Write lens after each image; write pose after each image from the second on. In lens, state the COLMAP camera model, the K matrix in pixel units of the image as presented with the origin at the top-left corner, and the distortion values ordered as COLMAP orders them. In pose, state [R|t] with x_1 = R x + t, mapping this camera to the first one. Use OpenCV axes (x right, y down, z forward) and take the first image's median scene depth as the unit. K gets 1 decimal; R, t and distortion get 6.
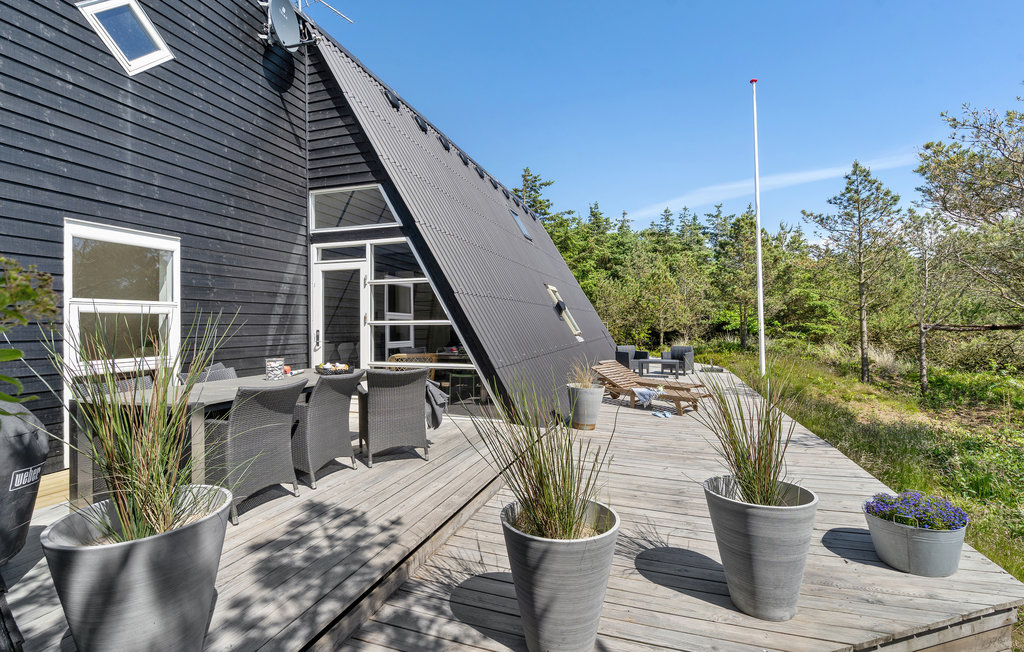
lens RADIAL K [[468.1, 0, 506.3], [0, 468.1, 320.9], [0, 0, 1]] dist [-0.002620, -0.000021]
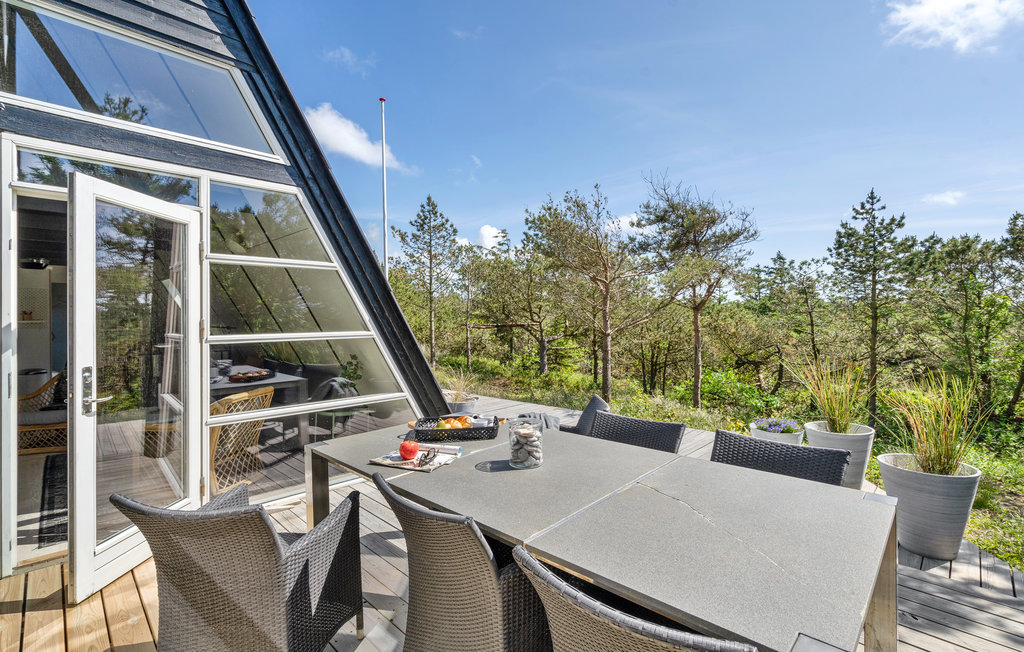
lens RADIAL K [[468.1, 0, 506.3], [0, 468.1, 320.9], [0, 0, 1]] dist [-0.002620, -0.000021]
pose [[0.413531, -0.009986, 0.910435, -0.650970], [0.001586, 0.999946, 0.010247, -0.021887], [-0.910489, -0.002793, 0.413524, 0.545237]]
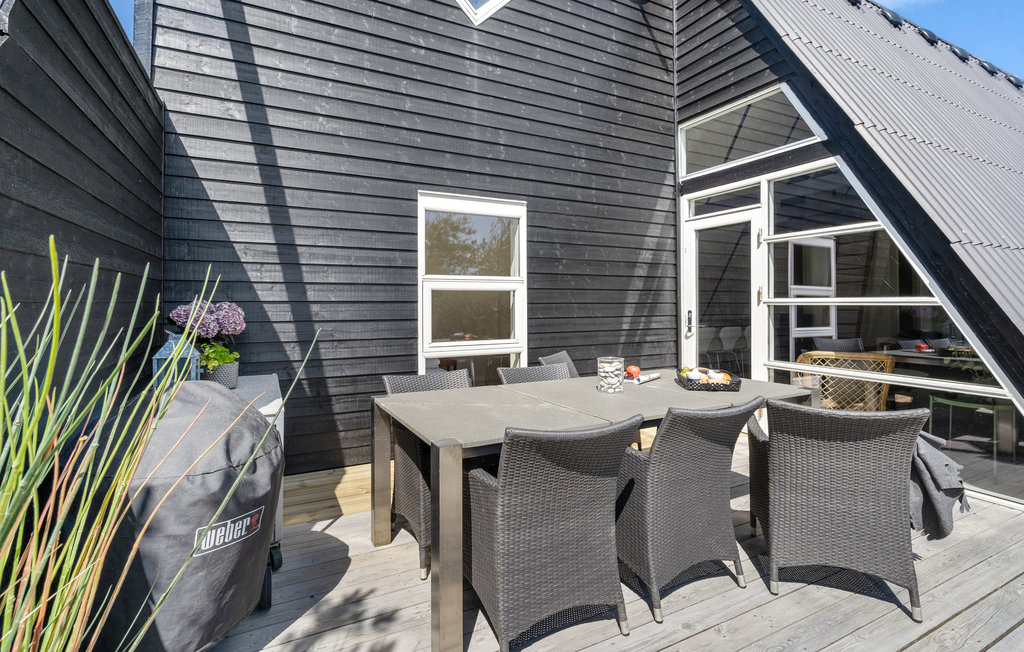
lens RADIAL K [[485.2, 0, 502.2], [0, 485.2, 299.7], [0, 0, 1]] dist [-0.002582, 0.000046]
pose [[0.714971, 0.001819, -0.699152, -0.087320], [0.001619, 0.999990, 0.004257, -0.001719], [0.699153, -0.004175, 0.714960, 0.271746]]
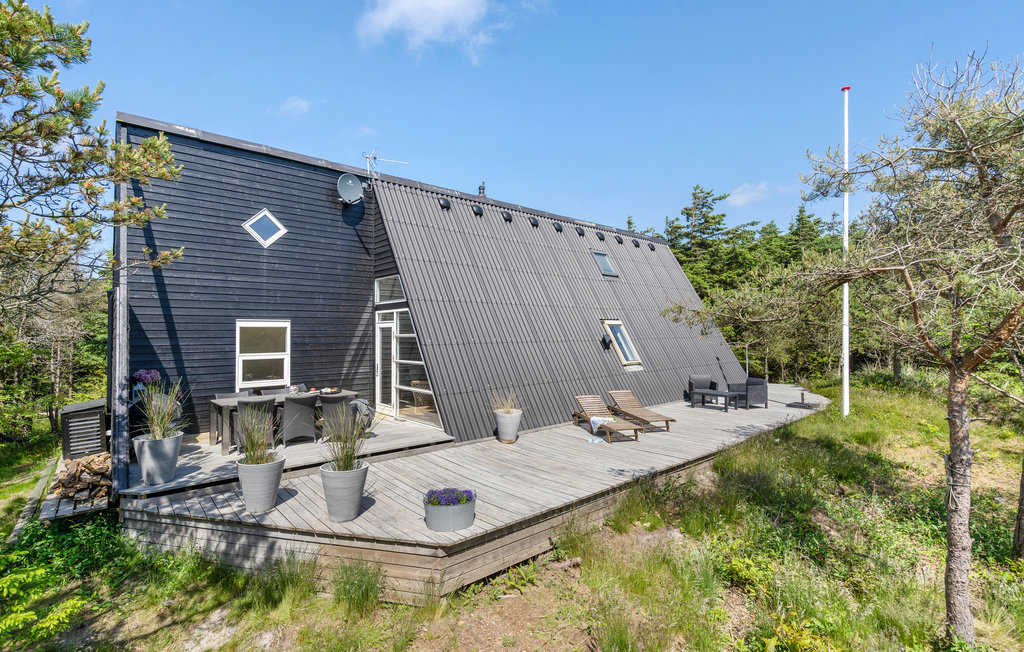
lens RADIAL K [[468.1, 0, 506.3], [0, 468.1, 320.9], [0, 0, 1]] dist [-0.002620, -0.000021]
pose [[0.863853, -0.011416, -0.503614, 0.905303], [0.001353, 0.999792, -0.020342, -0.107989], [0.503742, 0.016892, 0.863689, -0.214177]]
